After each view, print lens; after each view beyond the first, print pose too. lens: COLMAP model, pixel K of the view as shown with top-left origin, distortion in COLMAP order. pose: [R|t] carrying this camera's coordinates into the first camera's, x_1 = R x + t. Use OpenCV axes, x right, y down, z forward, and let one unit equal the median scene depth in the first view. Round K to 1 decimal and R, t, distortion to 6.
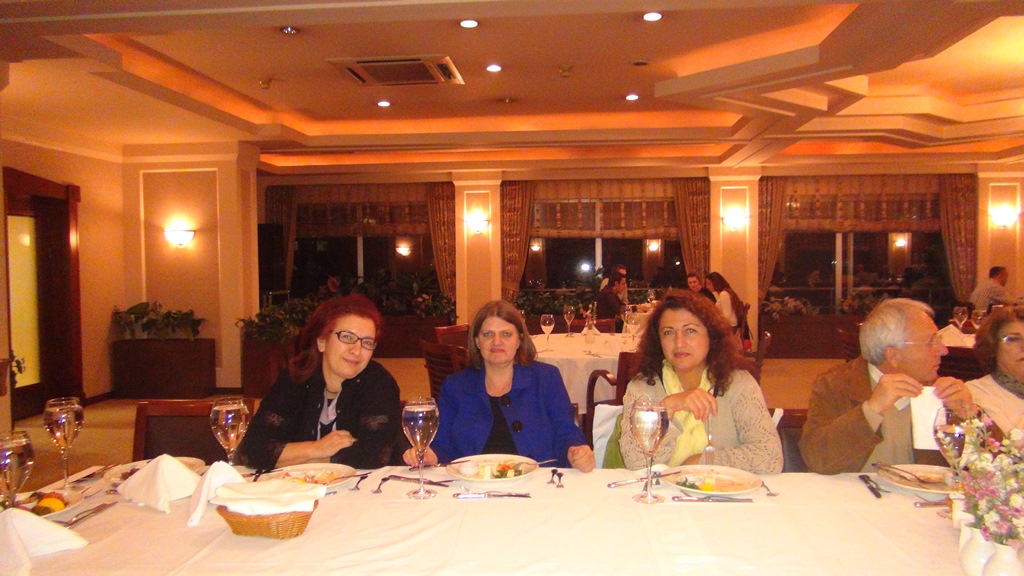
lens RADIAL K [[751.3, 0, 512.0], [0, 751.3, 288.0], [0, 0, 1]] dist [0.001885, 0.000595]
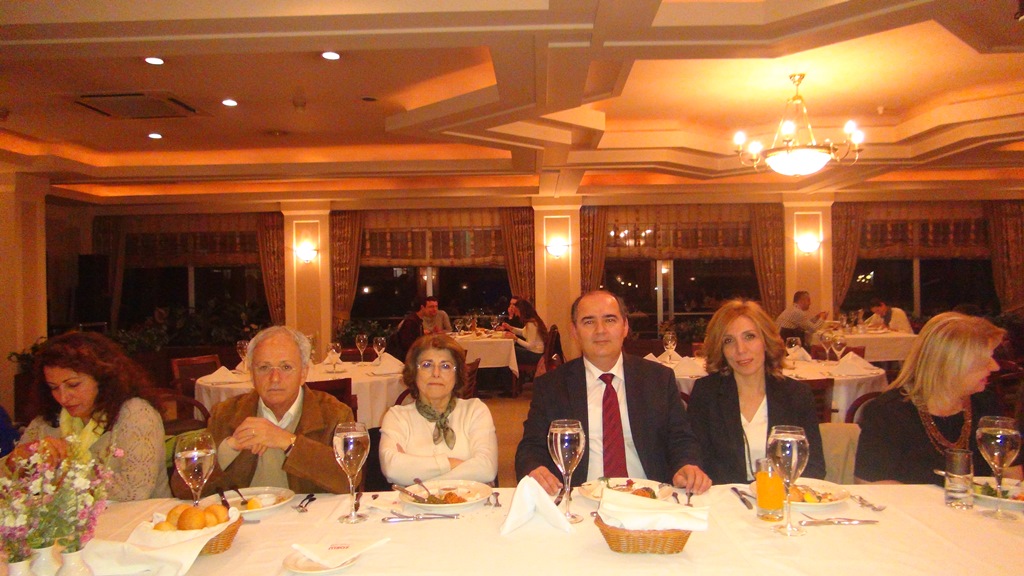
lens RADIAL K [[751.3, 0, 512.0], [0, 751.3, 288.0], [0, 0, 1]] dist [0.001885, 0.000595]
pose [[0.998079, -0.008513, 0.061371, 0.170613], [0.010720, 0.999304, -0.035722, -0.000308], [-0.061025, 0.036311, 0.997476, -0.017344]]
